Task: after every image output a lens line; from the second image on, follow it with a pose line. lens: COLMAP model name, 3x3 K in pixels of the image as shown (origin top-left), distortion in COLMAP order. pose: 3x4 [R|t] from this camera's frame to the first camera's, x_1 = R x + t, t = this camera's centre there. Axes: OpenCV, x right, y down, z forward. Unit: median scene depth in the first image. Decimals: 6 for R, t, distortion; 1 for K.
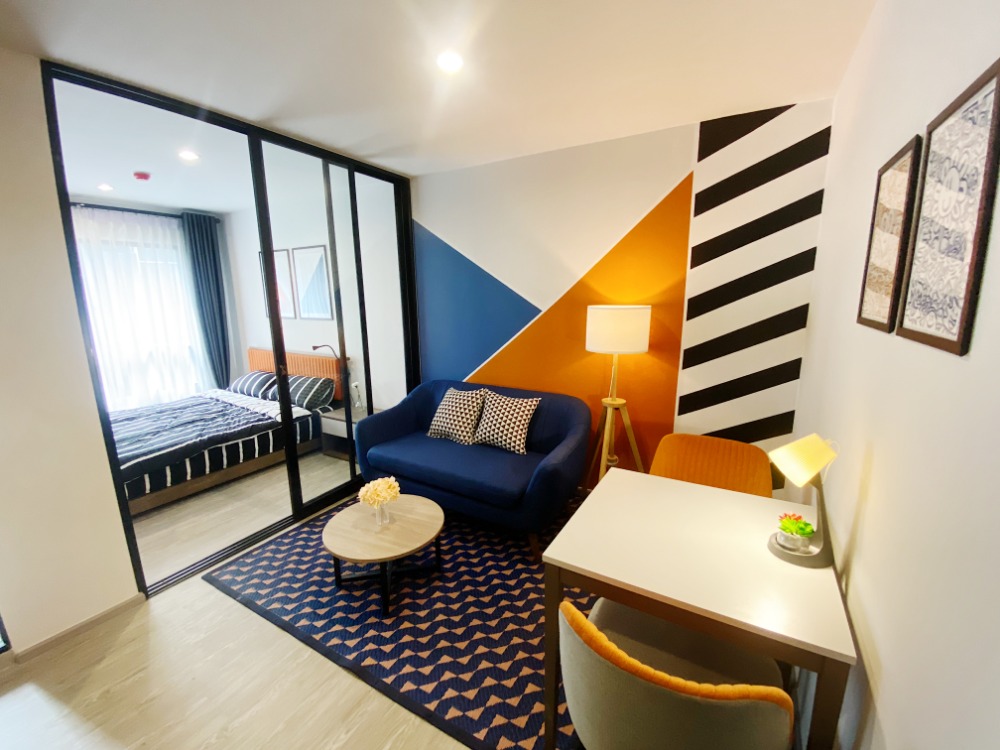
lens RADIAL K [[407.3, 0, 506.4], [0, 407.3, 372.2], [0, 0, 1]] dist [0.000012, -0.010611]
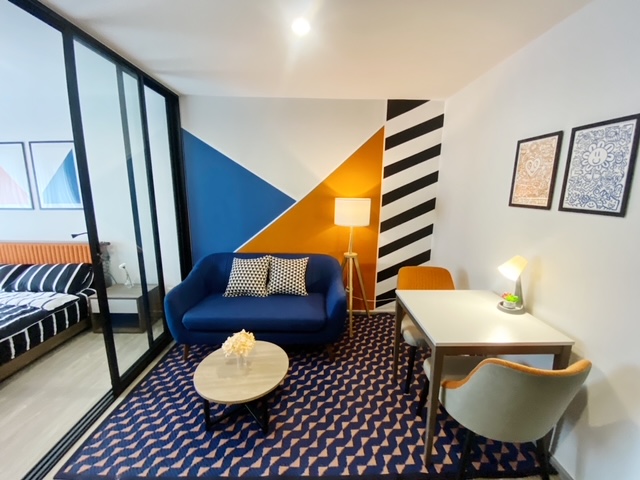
lens RADIAL K [[260.7, 0, 322.7], [0, 260.7, 238.1], [0, 0, 1]] dist [0.000012, -0.010611]
pose [[0.859033, -0.072932, 0.506698, -0.360632], [0.076828, 0.996956, 0.013247, -0.018951], [-0.506122, 0.027549, 0.862022, 0.117275]]
